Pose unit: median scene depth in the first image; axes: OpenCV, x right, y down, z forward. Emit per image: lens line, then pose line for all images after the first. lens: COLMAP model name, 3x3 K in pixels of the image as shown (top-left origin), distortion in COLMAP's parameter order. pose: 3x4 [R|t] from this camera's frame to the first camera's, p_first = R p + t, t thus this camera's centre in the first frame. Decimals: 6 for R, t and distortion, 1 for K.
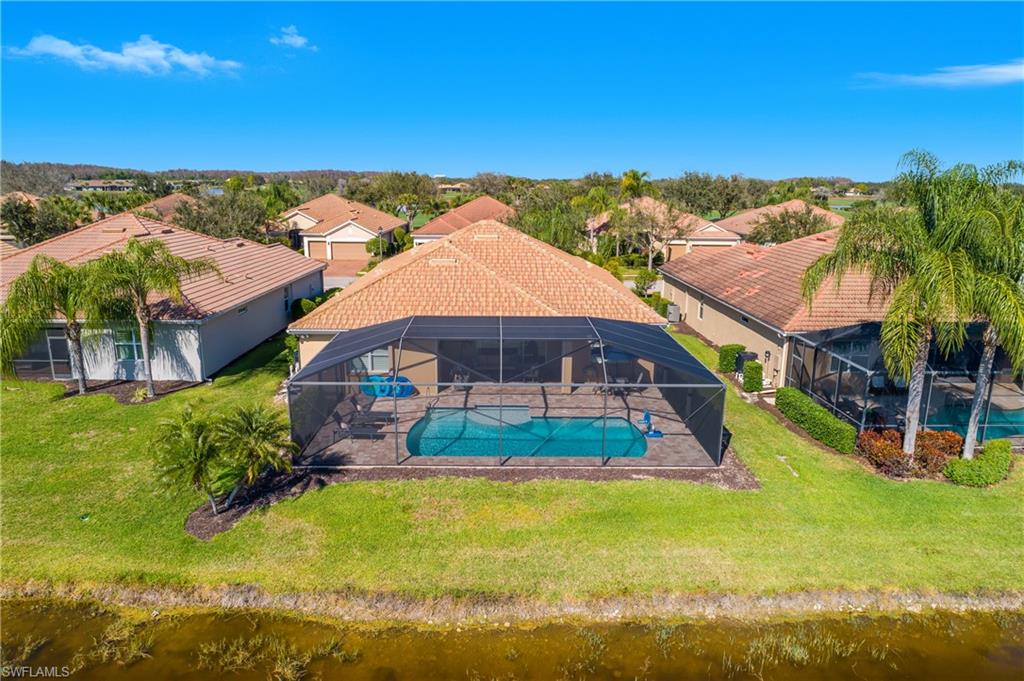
lens RADIAL K [[684.7, 0, 516.0], [0, 684.7, 346.5], [0, 0, 1]] dist [-0.000677, -0.000922]
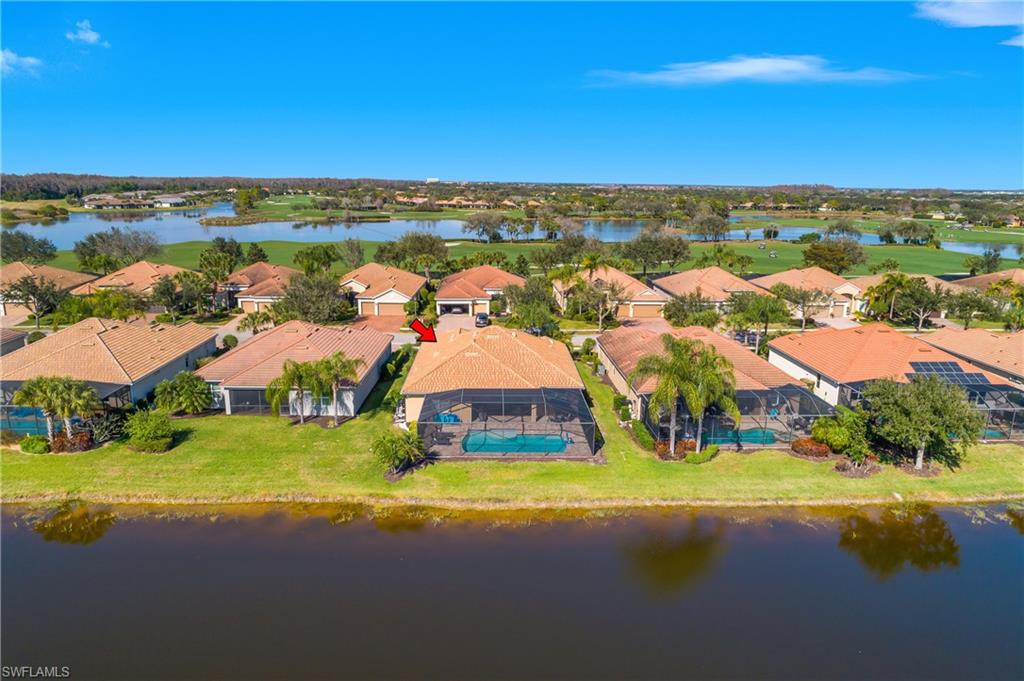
lens RADIAL K [[684.7, 0, 509.6], [0, 684.7, 334.5], [0, 0, 1]] dist [-0.000677, -0.000922]
pose [[0.999997, -0.001783, 0.001371, -0.001942], [0.001810, 0.999809, -0.019435, -0.191557], [-0.001336, 0.019437, 0.999810, -1.314348]]
